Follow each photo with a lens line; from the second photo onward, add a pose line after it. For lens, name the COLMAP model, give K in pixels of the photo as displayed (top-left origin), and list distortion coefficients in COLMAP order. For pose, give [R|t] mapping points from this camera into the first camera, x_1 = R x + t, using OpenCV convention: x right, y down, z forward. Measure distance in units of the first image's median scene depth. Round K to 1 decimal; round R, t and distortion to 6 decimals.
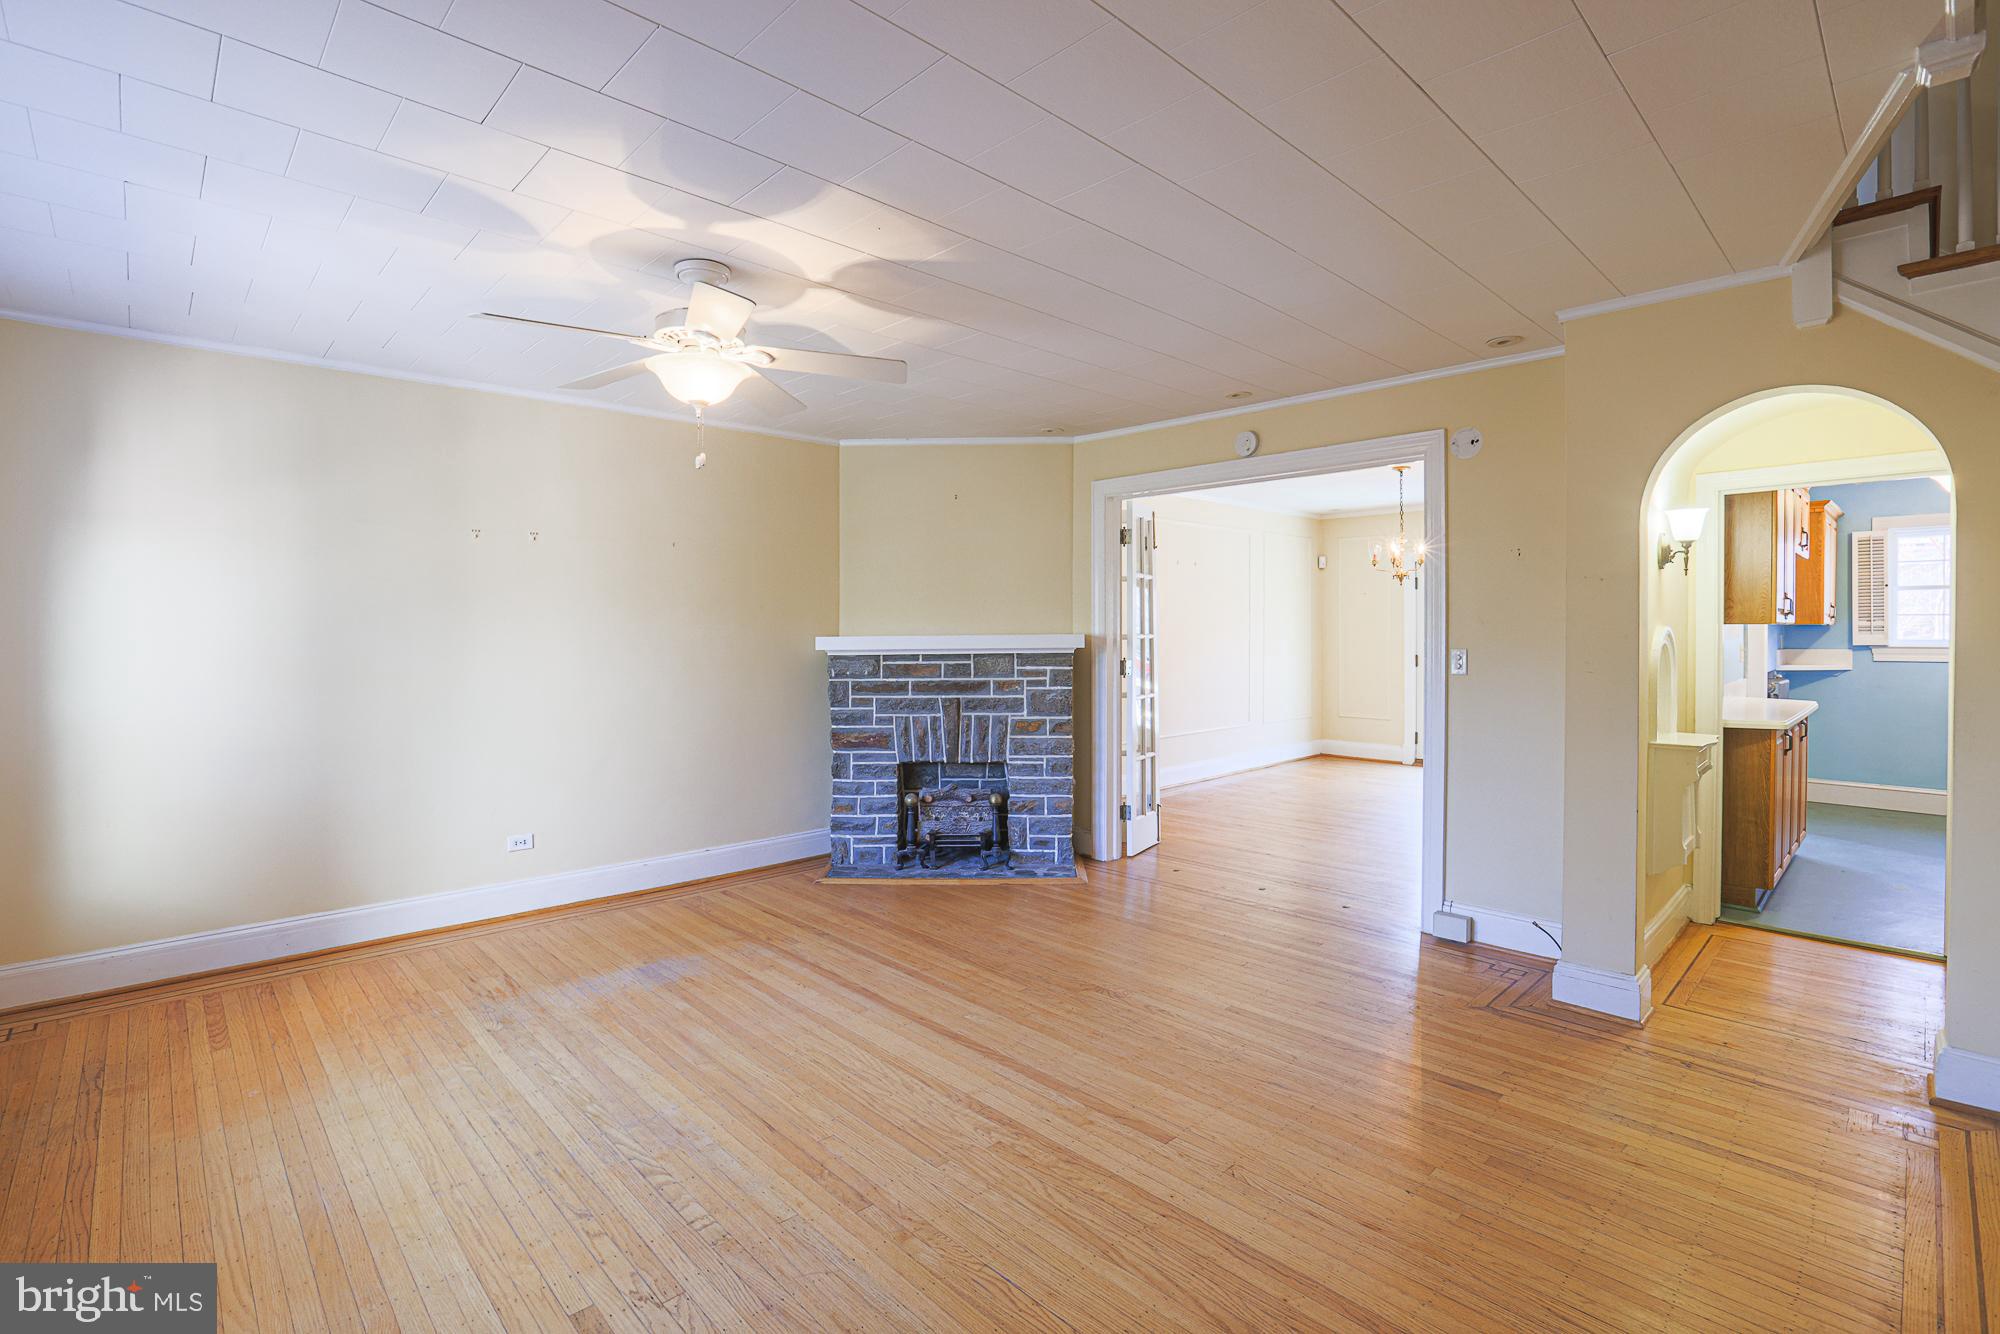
lens RADIAL K [[961.1, 0, 1005.3], [0, 961.1, 641.8], [0, 0, 1]] dist [-0.043104, 0.011670]
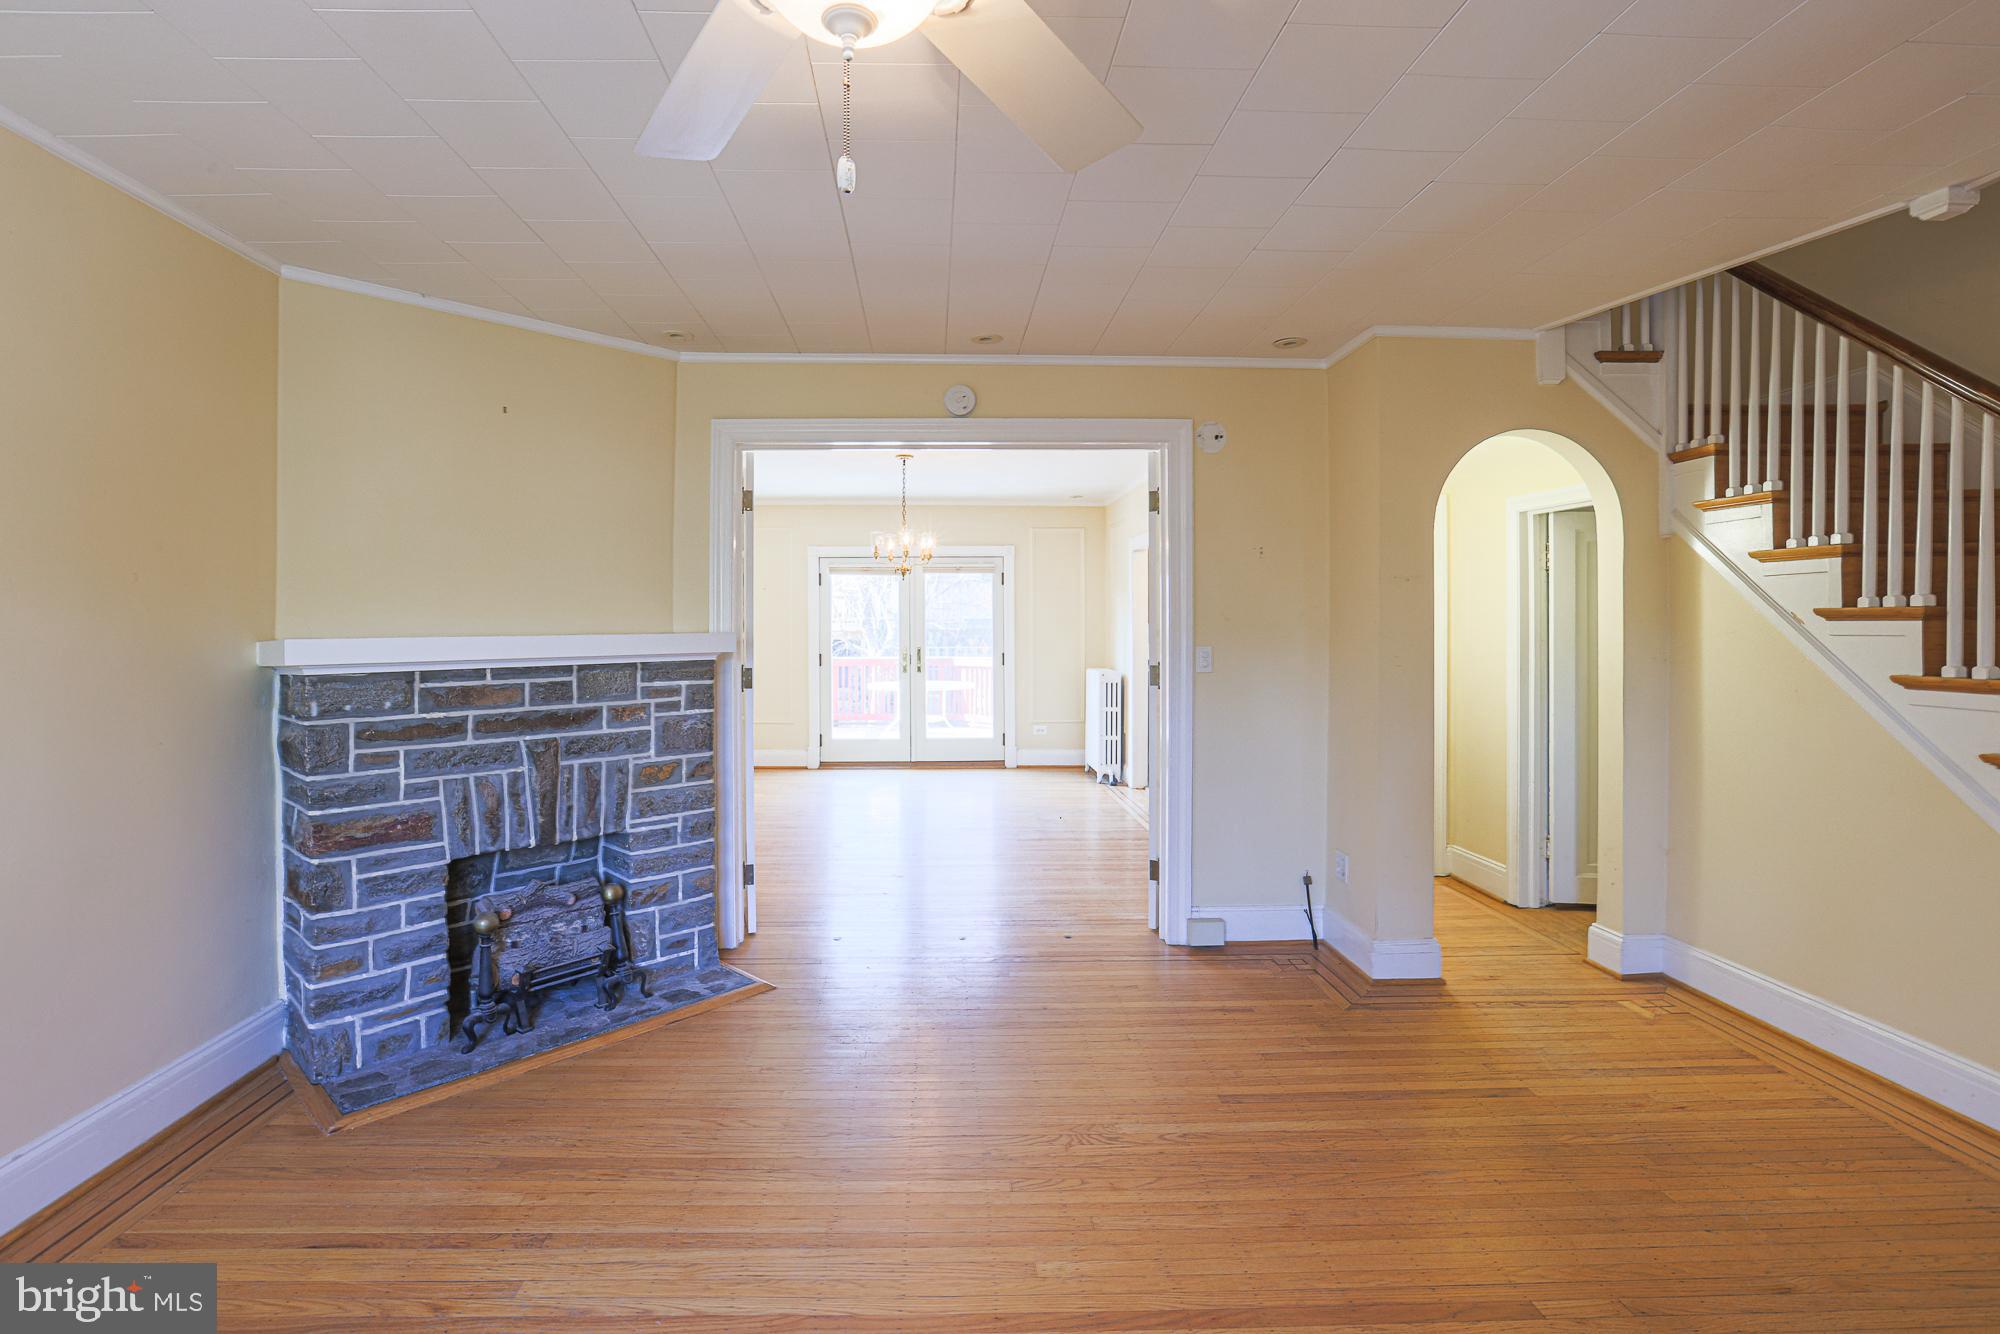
lens RADIAL K [[961.1, 0, 943.9], [0, 961.1, 618.8], [0, 0, 1]] dist [-0.043104, 0.011670]
pose [[0.674565, 0.006478, 0.738187, -0.328842], [0.008666, 0.999823, -0.016693, -0.004891], [-0.738165, 0.017657, 0.674389, 0.408244]]
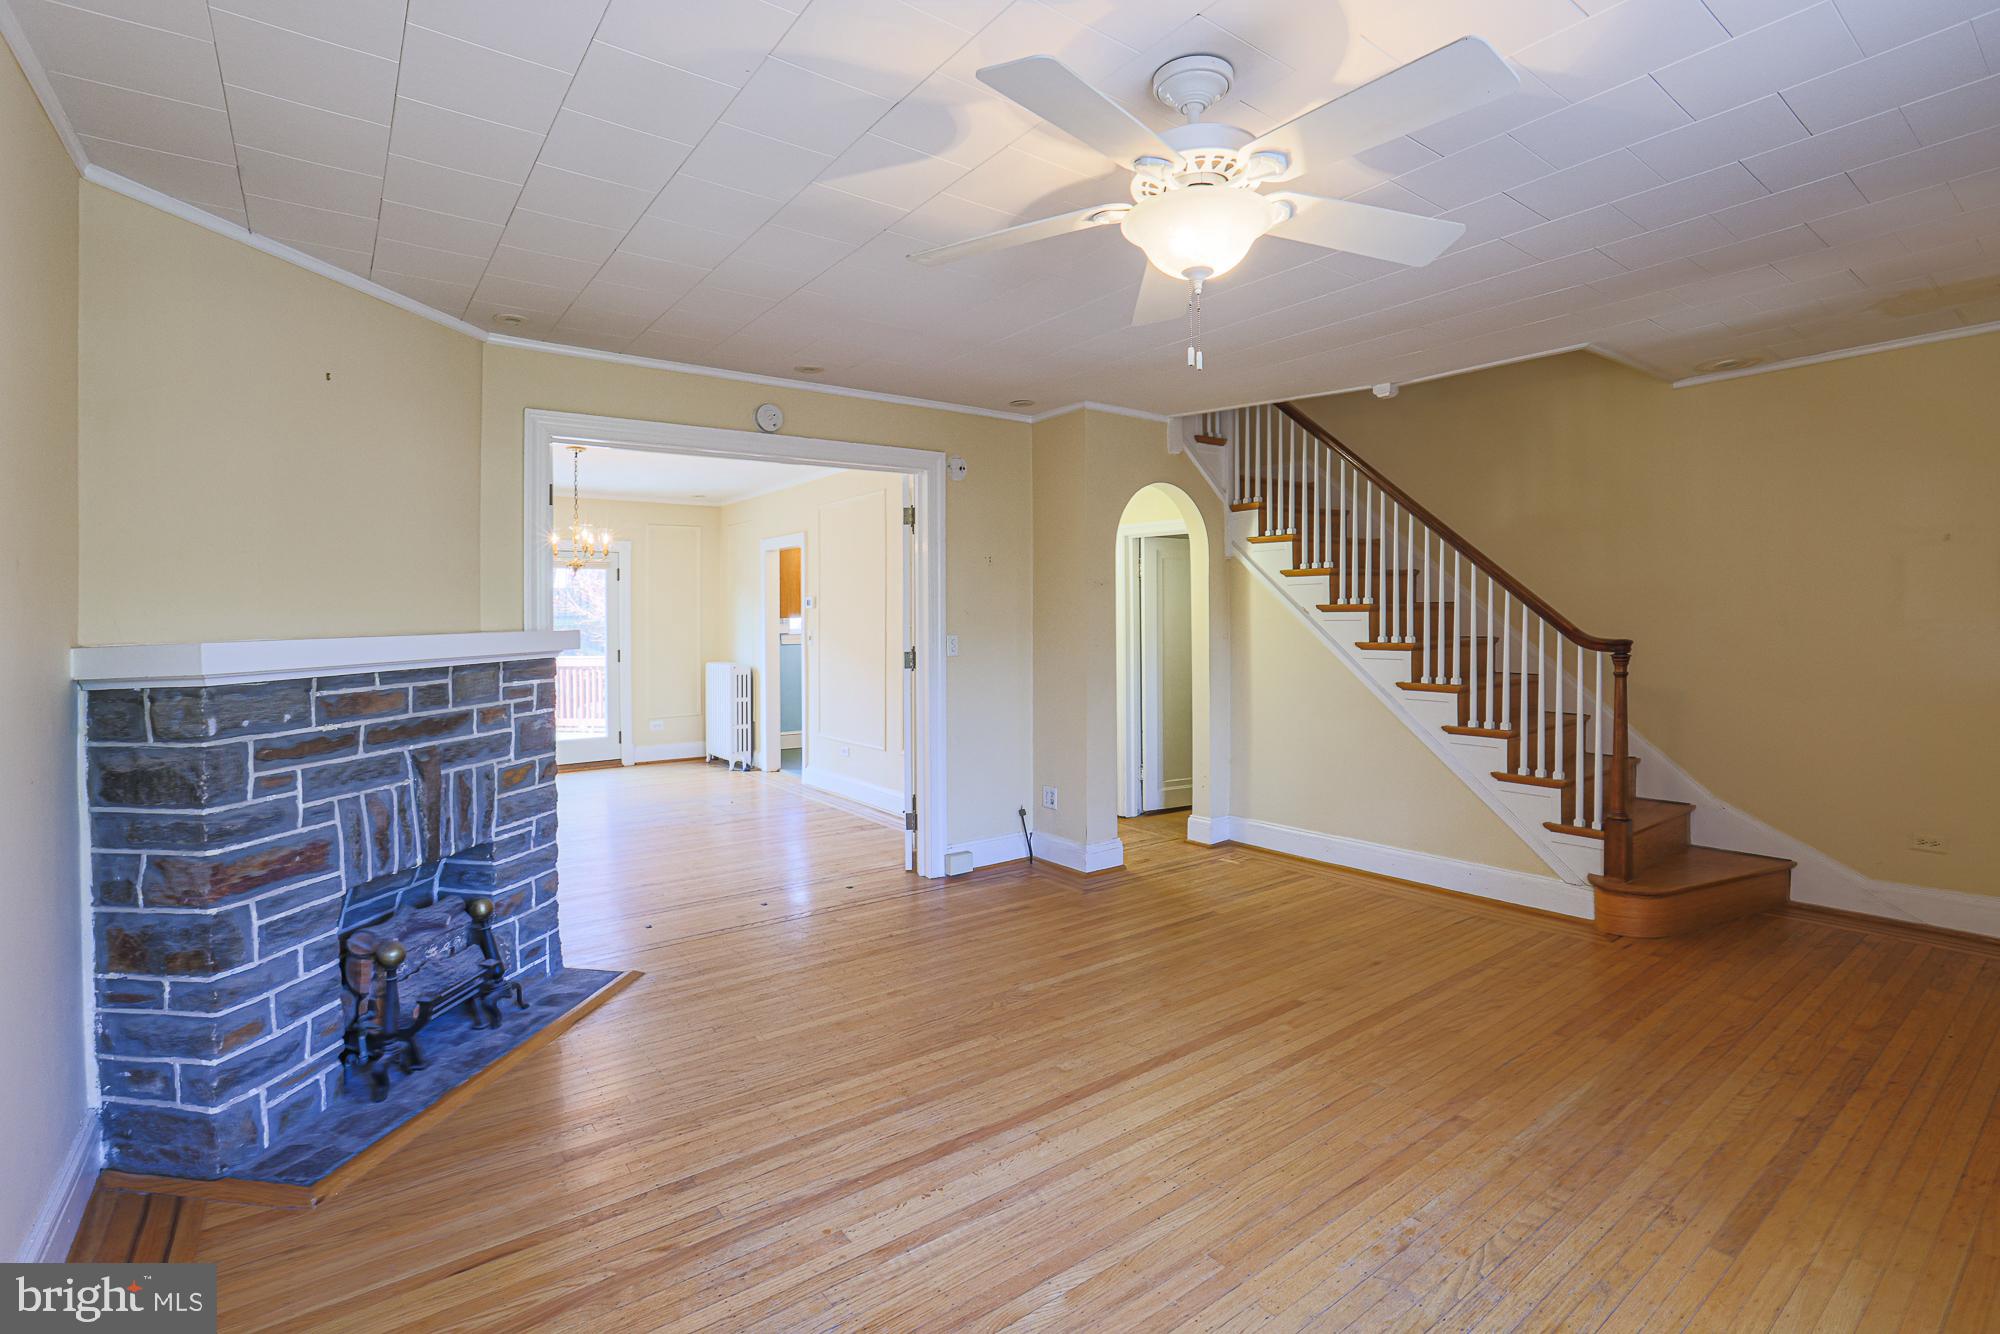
lens RADIAL K [[961.1, 0, 1045.3], [0, 961.1, 601.9], [0, 0, 1]] dist [-0.043104, 0.011670]
pose [[0.086098, 0.015150, 0.996172, -0.569303], [0.021793, 0.999617, -0.017086, -0.008473], [-0.996048, 0.023180, 0.085735, 0.594765]]
